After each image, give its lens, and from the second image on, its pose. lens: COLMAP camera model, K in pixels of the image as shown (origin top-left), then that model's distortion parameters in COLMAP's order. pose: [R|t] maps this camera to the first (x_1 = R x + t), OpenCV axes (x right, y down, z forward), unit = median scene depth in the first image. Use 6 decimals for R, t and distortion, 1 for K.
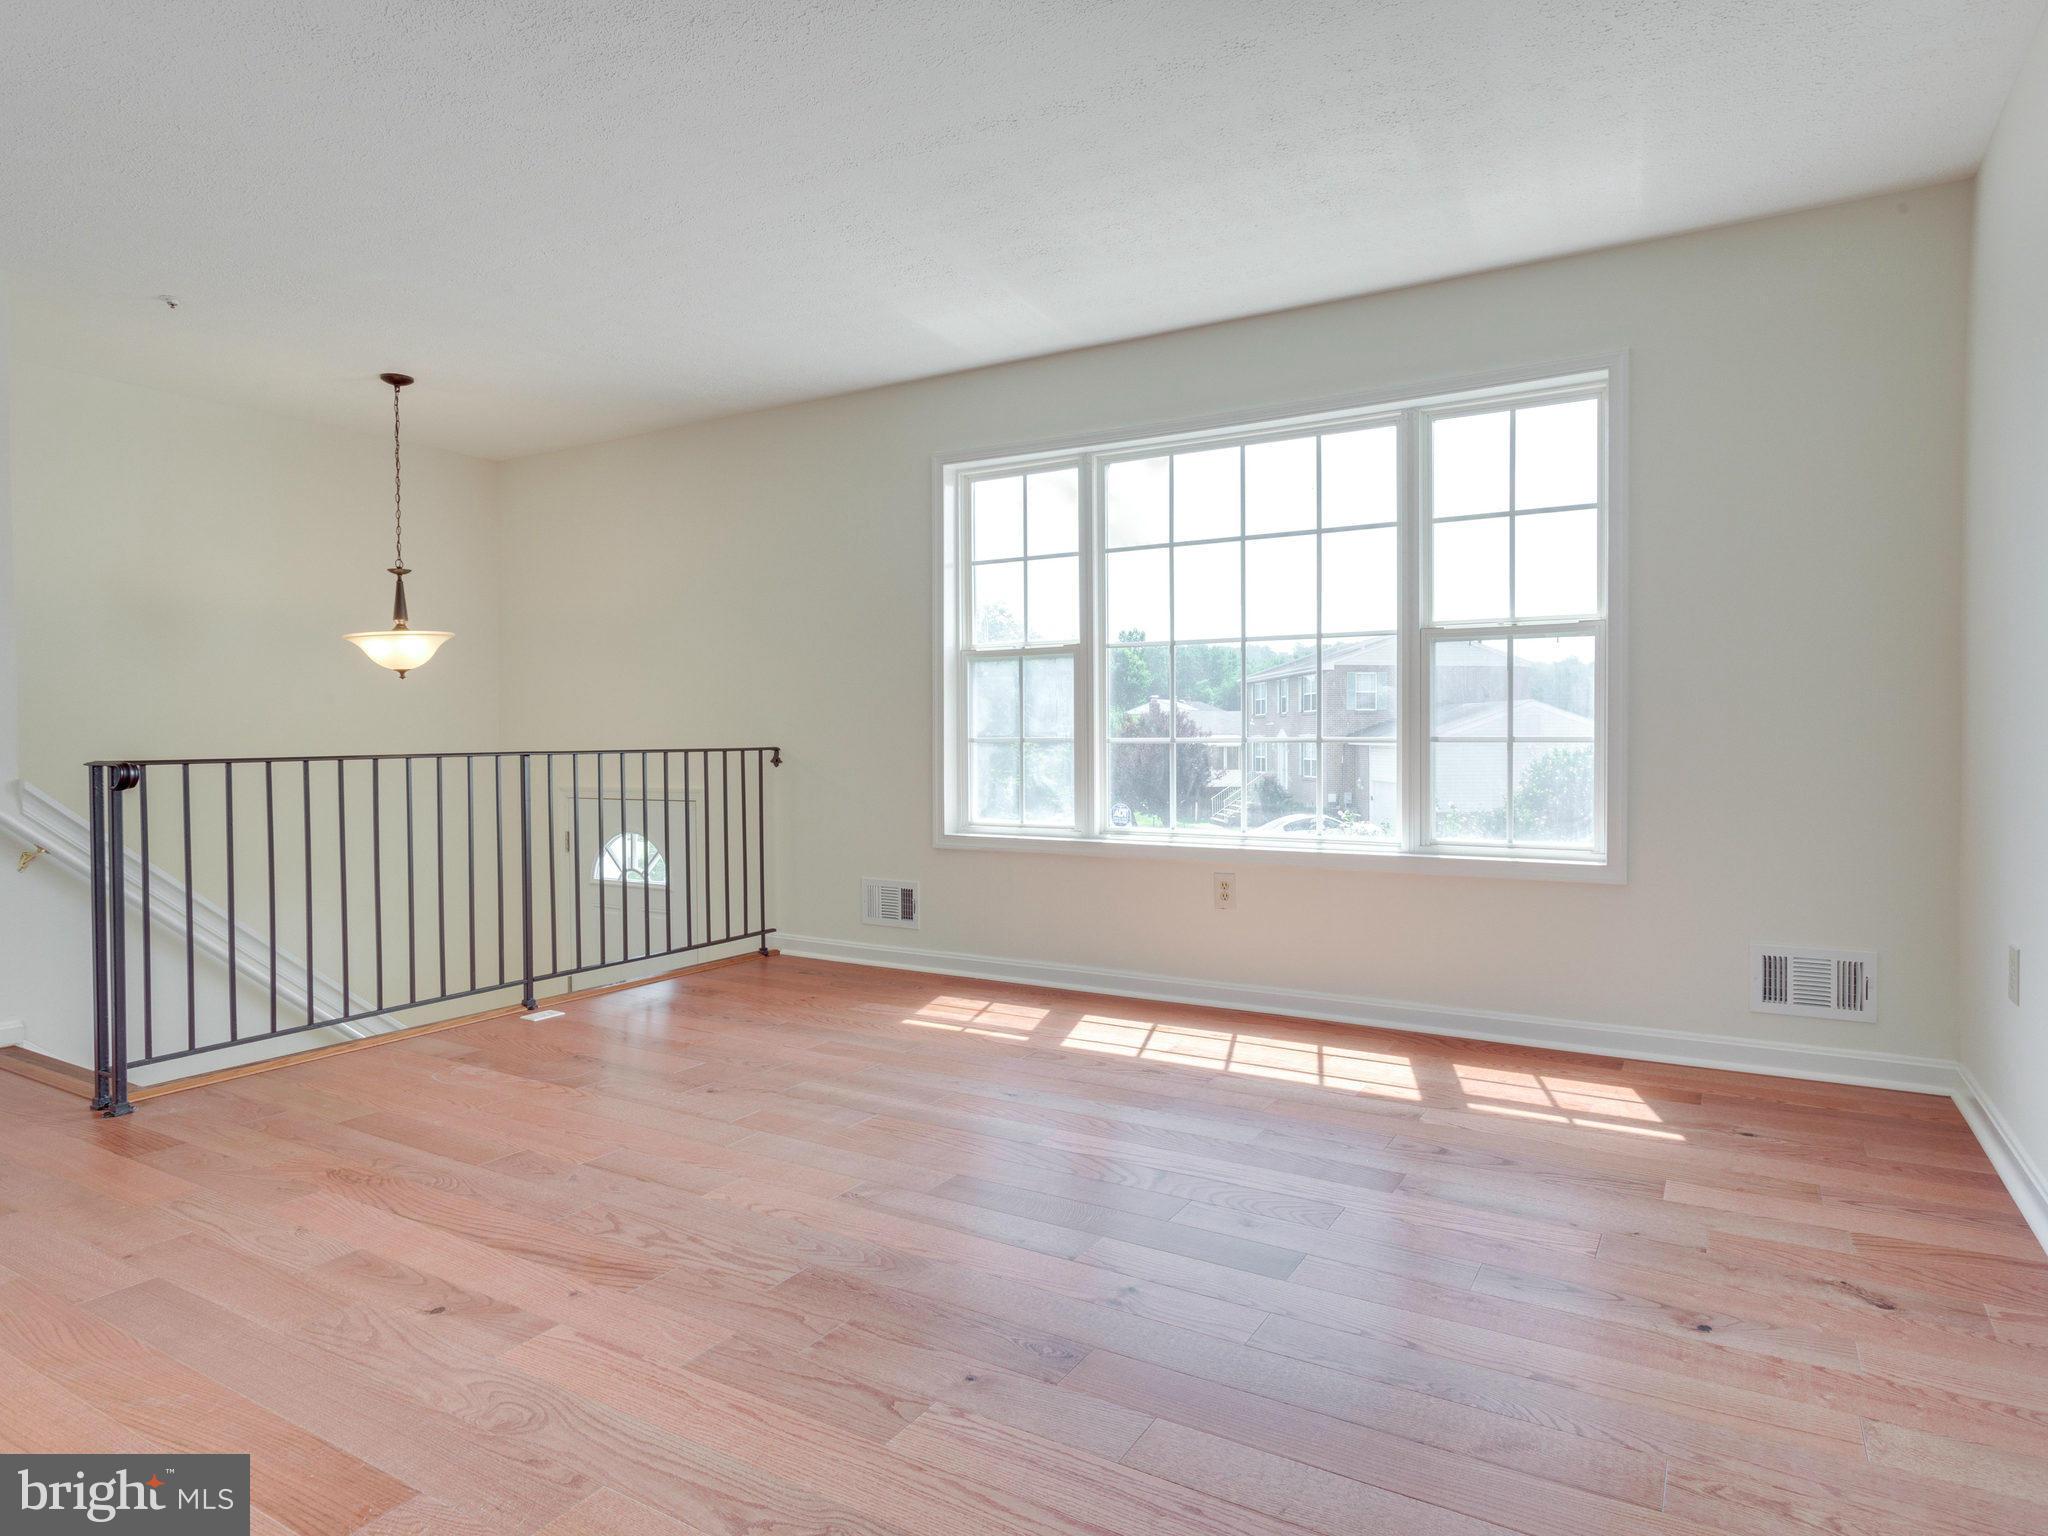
lens RADIAL K [[1190.0, 0, 1024.0], [0, 1190.0, 768.0], [0, 0, 1]] dist [-0.001452, 0.000003]
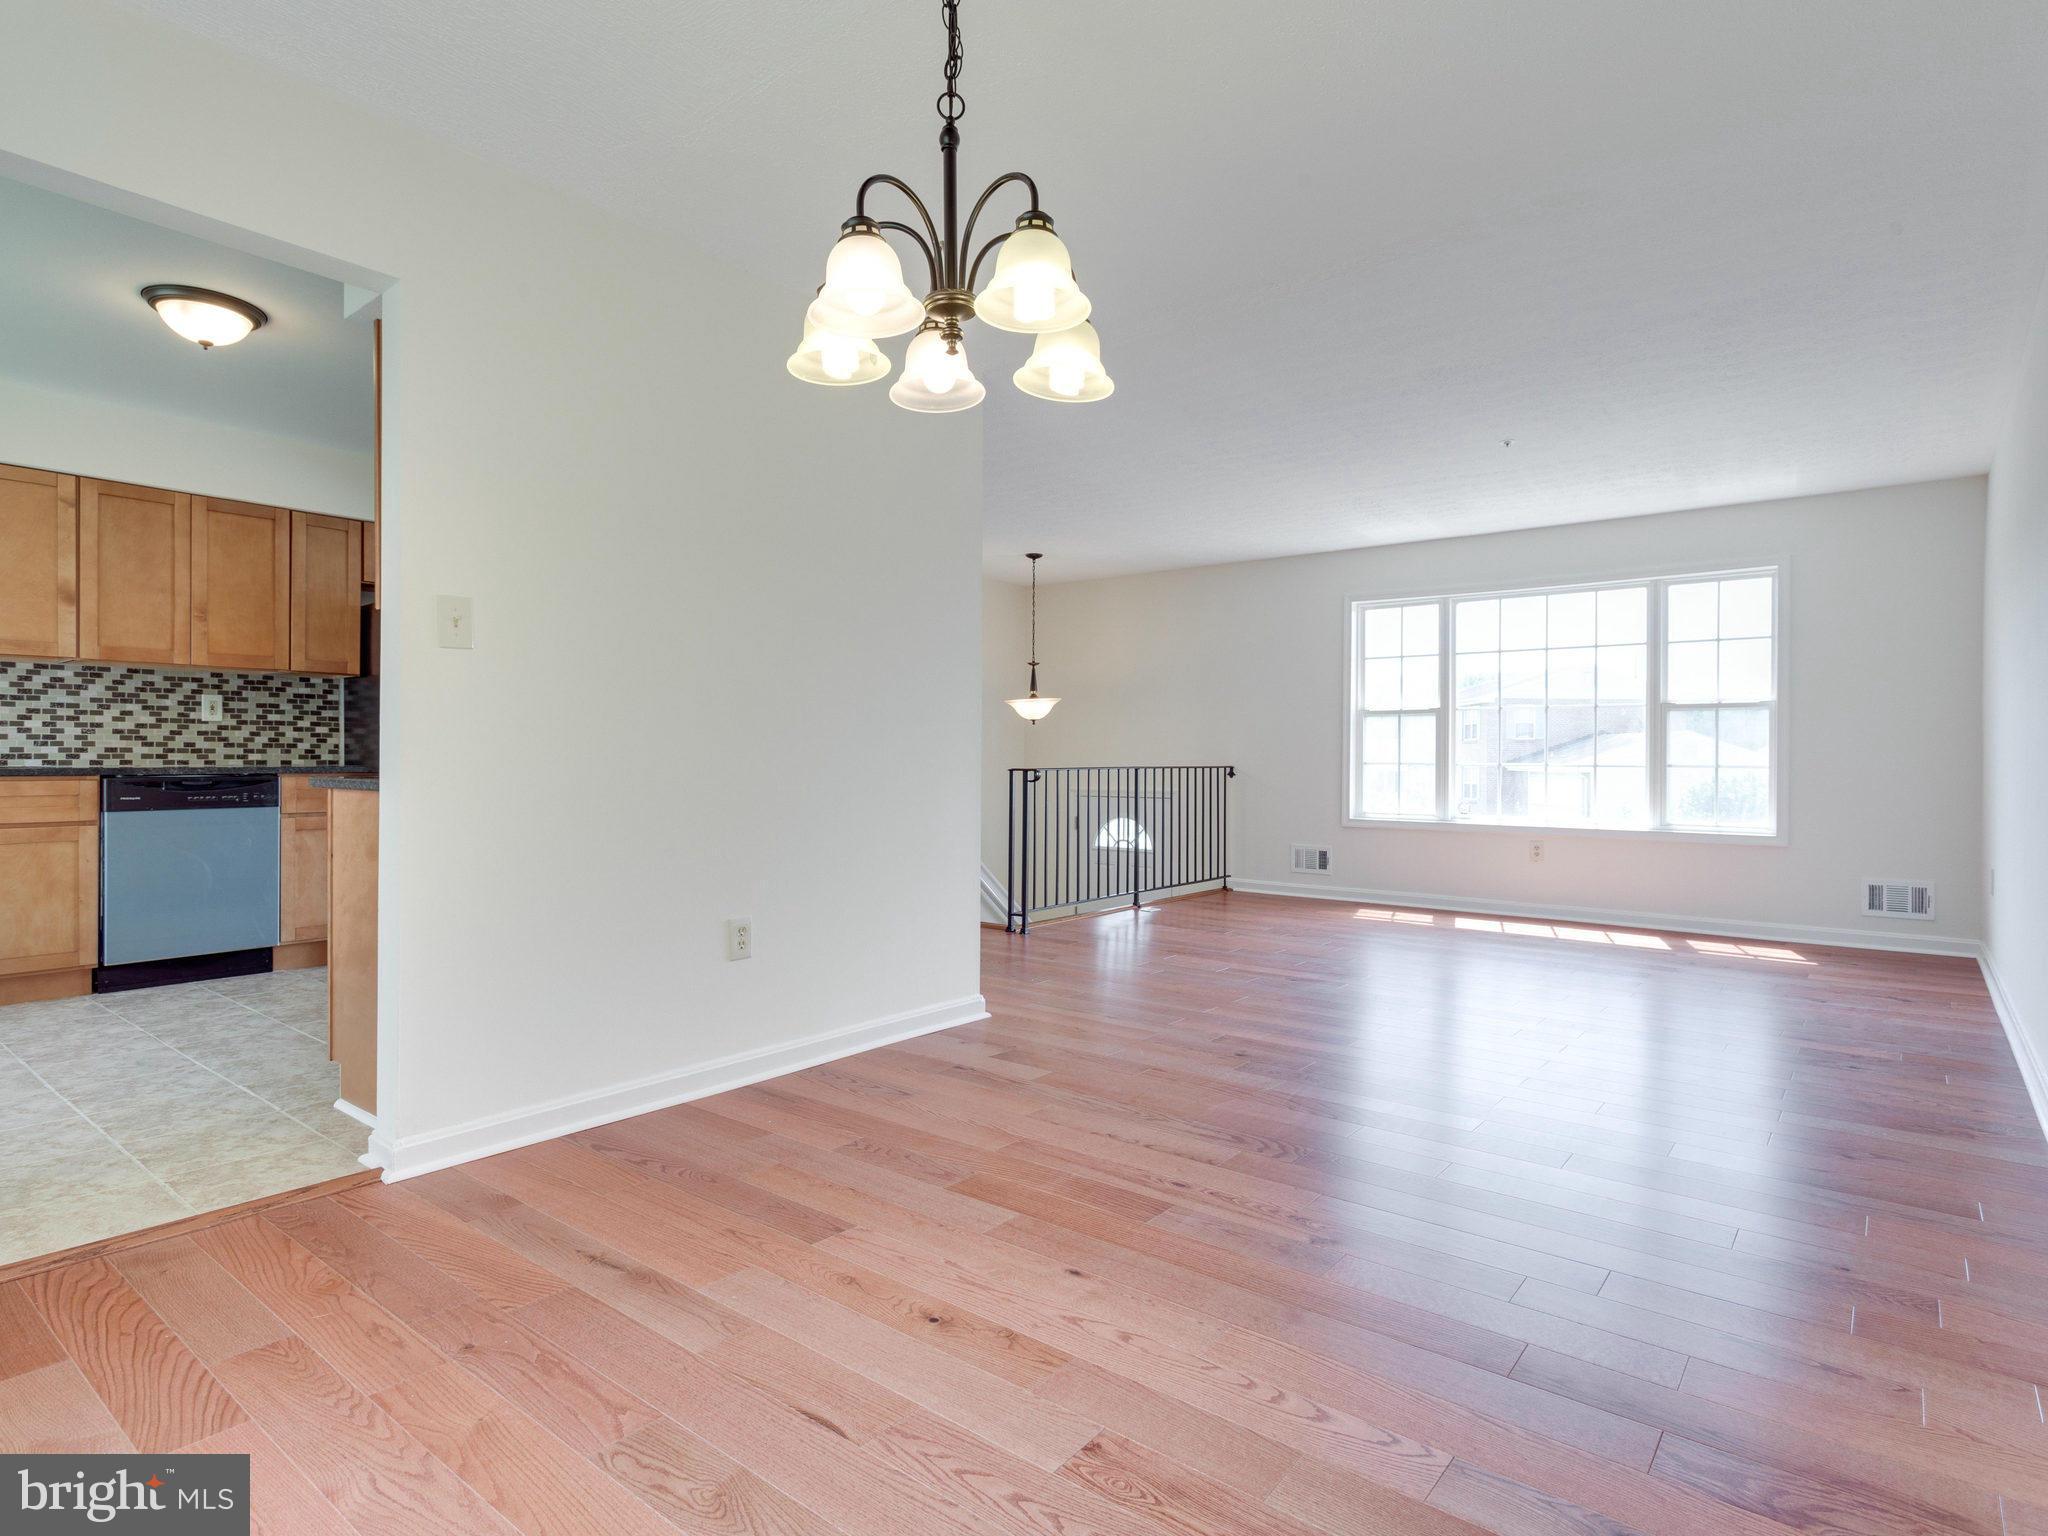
lens RADIAL K [[1090.3, 0, 1024.0], [0, 1090.3, 768.0], [0, 0, 1]] dist [-0.000783, 0.000572]
pose [[0.990263, 0.010380, -0.138819, -0.325812], [-0.012919, 0.999765, -0.017397, 0.017742], [0.138606, 0.019021, 0.990165, -0.633122]]
